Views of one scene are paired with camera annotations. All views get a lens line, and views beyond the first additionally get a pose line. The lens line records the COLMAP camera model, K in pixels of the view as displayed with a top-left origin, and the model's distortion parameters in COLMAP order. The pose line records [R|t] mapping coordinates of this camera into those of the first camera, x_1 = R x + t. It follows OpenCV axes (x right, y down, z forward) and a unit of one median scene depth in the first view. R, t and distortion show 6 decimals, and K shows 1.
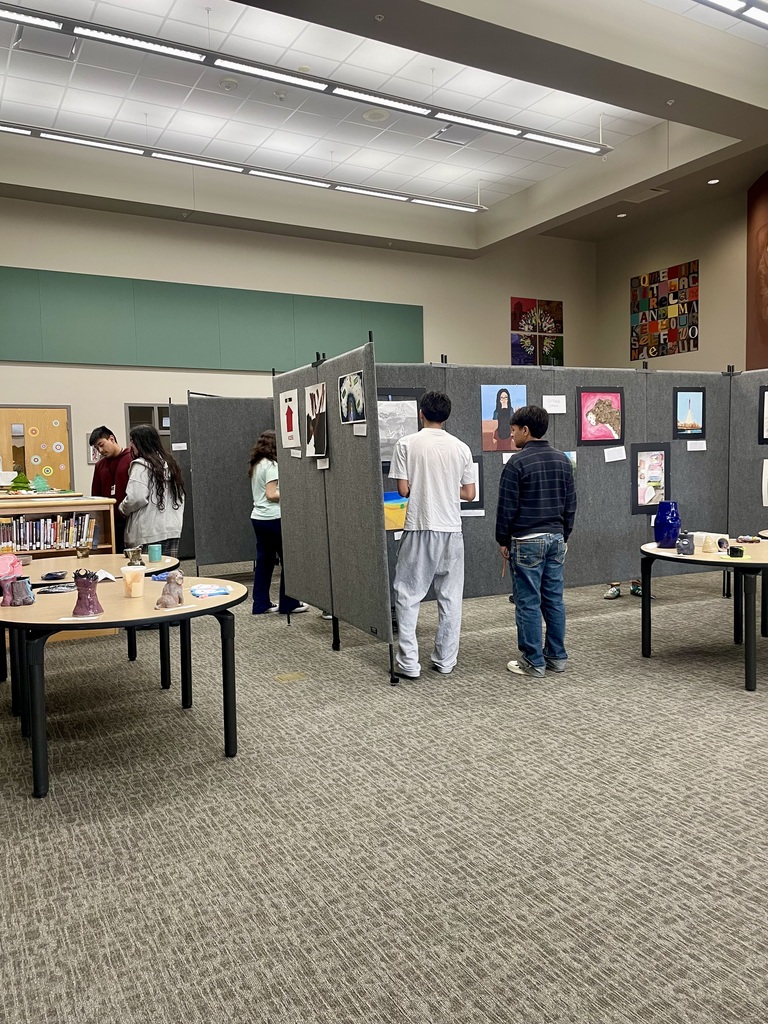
lens RADIAL K [[777.6, 0, 381.8], [0, 777.6, 513.5], [0, 0, 1]] dist [0.080262, -0.085915]
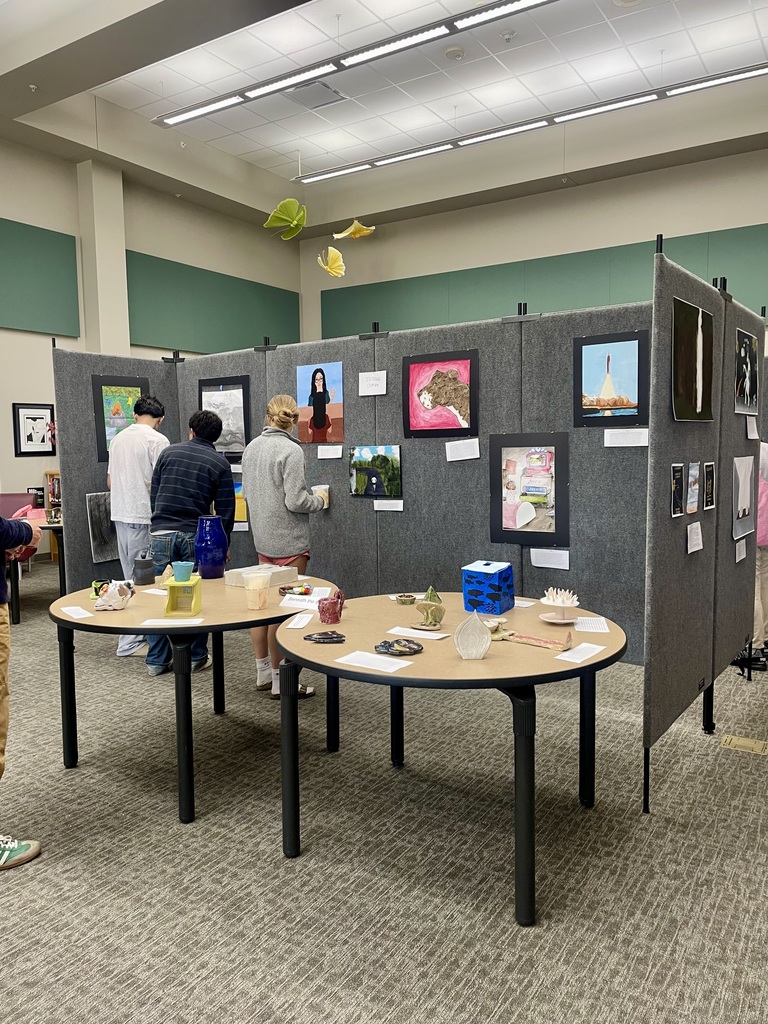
lens RADIAL K [[777.6, 0, 381.8], [0, 777.6, 510.3], [0, 0, 1]] dist [0.080262, -0.085915]
pose [[0.454108, 0.097876, -0.885554, 0.873820], [-0.060195, 0.995047, 0.079110, -0.073063], [0.888911, 0.017381, 0.457750, 0.629559]]
